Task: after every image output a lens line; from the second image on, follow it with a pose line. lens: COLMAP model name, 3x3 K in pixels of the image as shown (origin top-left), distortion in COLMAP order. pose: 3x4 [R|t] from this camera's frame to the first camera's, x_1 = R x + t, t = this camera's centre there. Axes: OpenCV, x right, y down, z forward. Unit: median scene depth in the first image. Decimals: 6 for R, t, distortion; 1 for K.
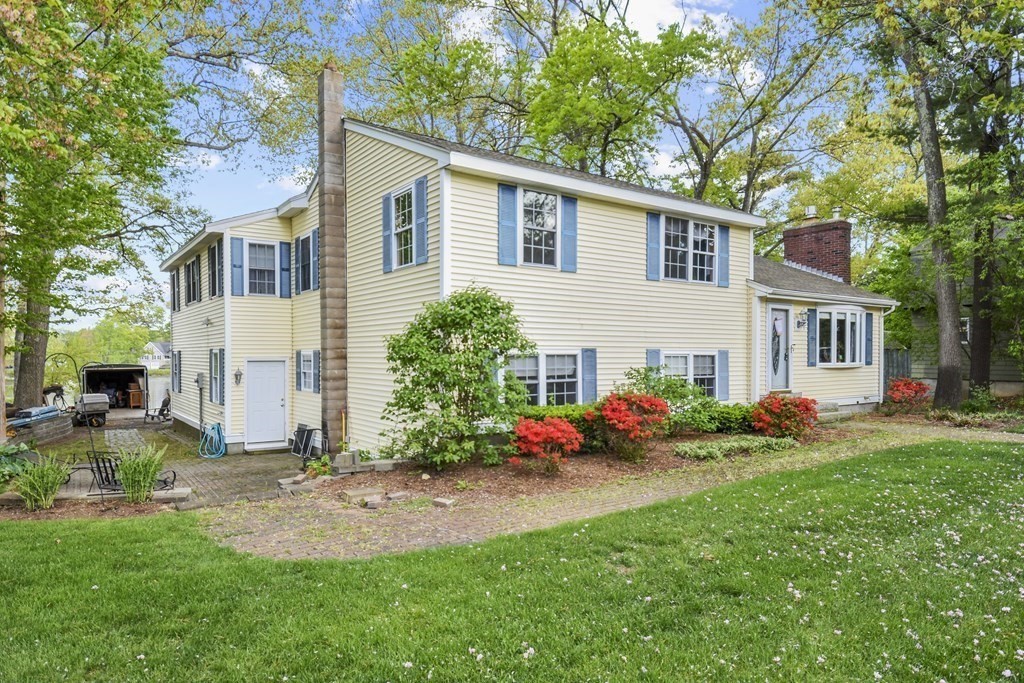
lens RADIAL K [[650.8, 0, 521.5], [0, 650.8, 362.6], [0, 0, 1]] dist [-0.005436, -0.005221]
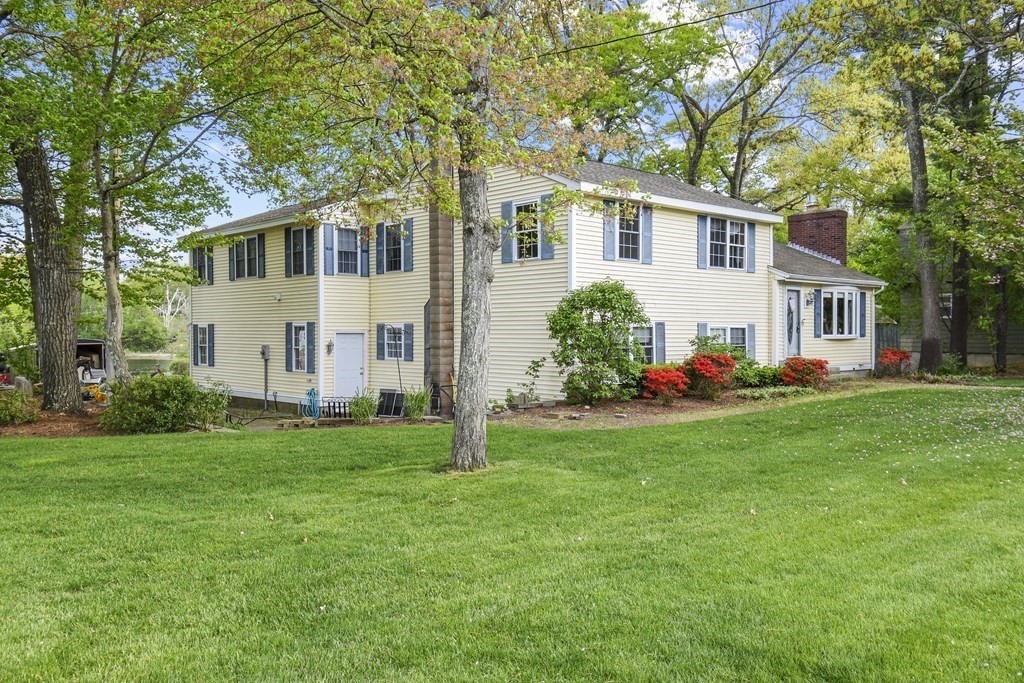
lens RADIAL K [[864.3, 0, 511.6], [0, 864.3, 336.0], [0, 0, 1]] dist [-0.002432, 0.012855]
pose [[0.993732, -0.000801, 0.111788, -0.319947], [0.001506, 0.999980, -0.006223, 0.013284], [-0.111781, 0.006352, 0.993713, -0.568508]]
